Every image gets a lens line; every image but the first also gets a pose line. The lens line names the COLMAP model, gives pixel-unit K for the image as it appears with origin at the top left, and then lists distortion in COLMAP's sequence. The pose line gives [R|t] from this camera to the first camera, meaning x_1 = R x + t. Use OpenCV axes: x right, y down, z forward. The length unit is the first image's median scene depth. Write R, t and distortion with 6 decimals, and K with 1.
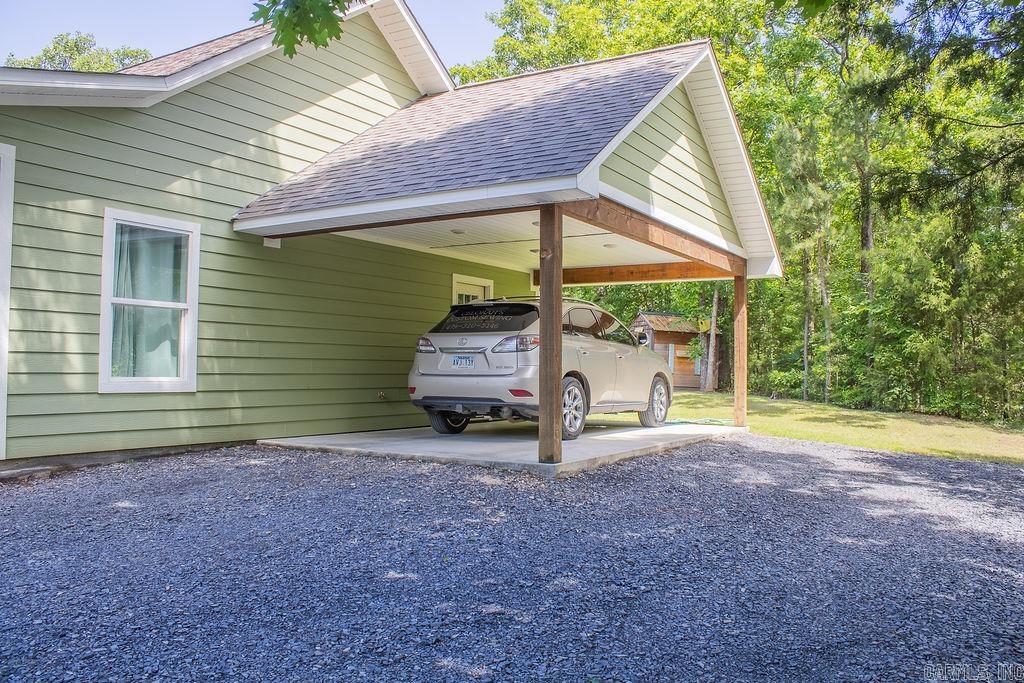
lens RADIAL K [[863.9, 0, 512.0], [0, 863.9, 341.5], [0, 0, 1]] dist [-0.189490, 0.181435]
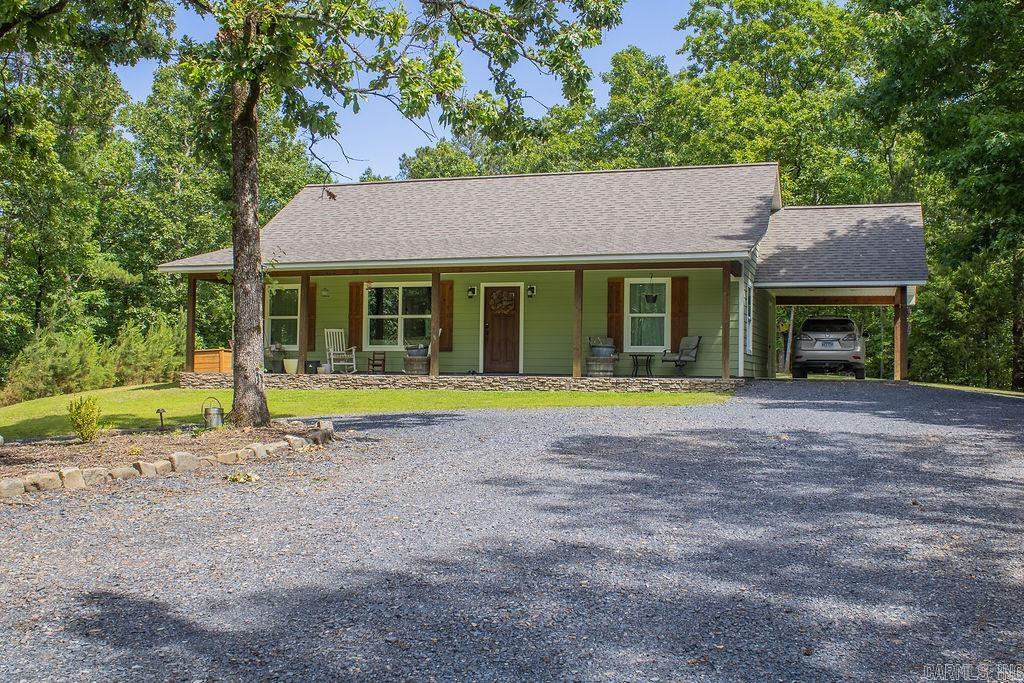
lens RADIAL K [[1045.1, 0, 512.0], [0, 1045.1, 341.5], [0, 0, 1]] dist [-0.151350, 0.161925]
pose [[0.980086, 0.013673, 0.198101, -1.171177], [-0.014266, 0.999897, 0.001567, 0.019301], [-0.198059, -0.004362, 0.980180, -1.247845]]
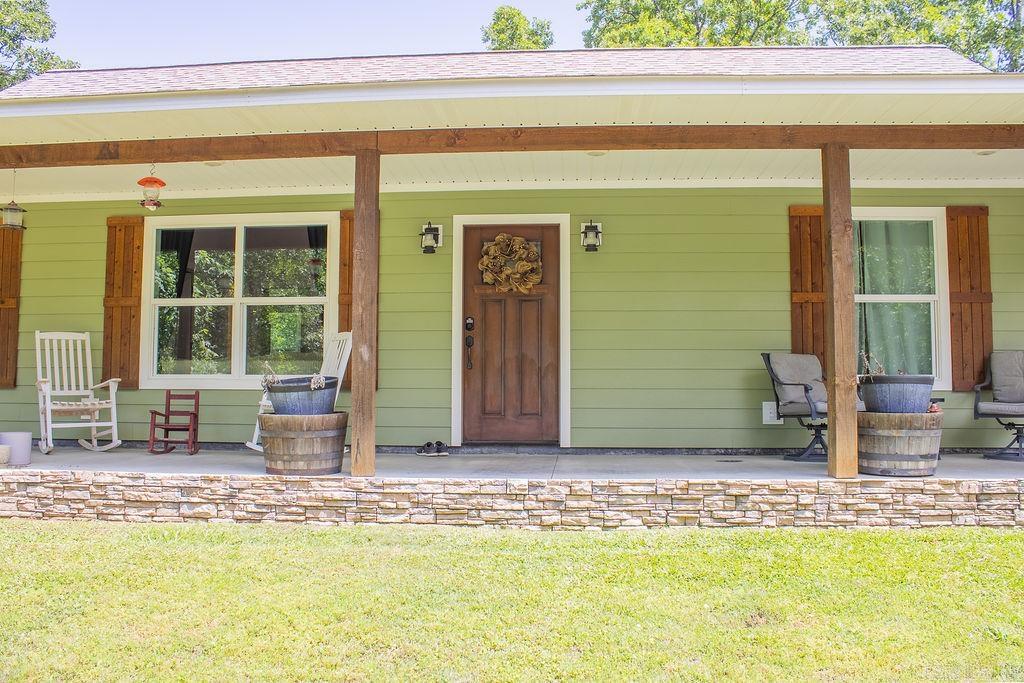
lens RADIAL K [[863.9, 0, 512.0], [0, 863.9, 341.5], [0, 0, 1]] dist [-0.189490, 0.181435]
pose [[0.905122, 0.023447, 0.424504, -1.060861], [-0.013212, 0.999547, -0.027039, 0.022763], [-0.424946, 0.018865, 0.905022, 0.201123]]
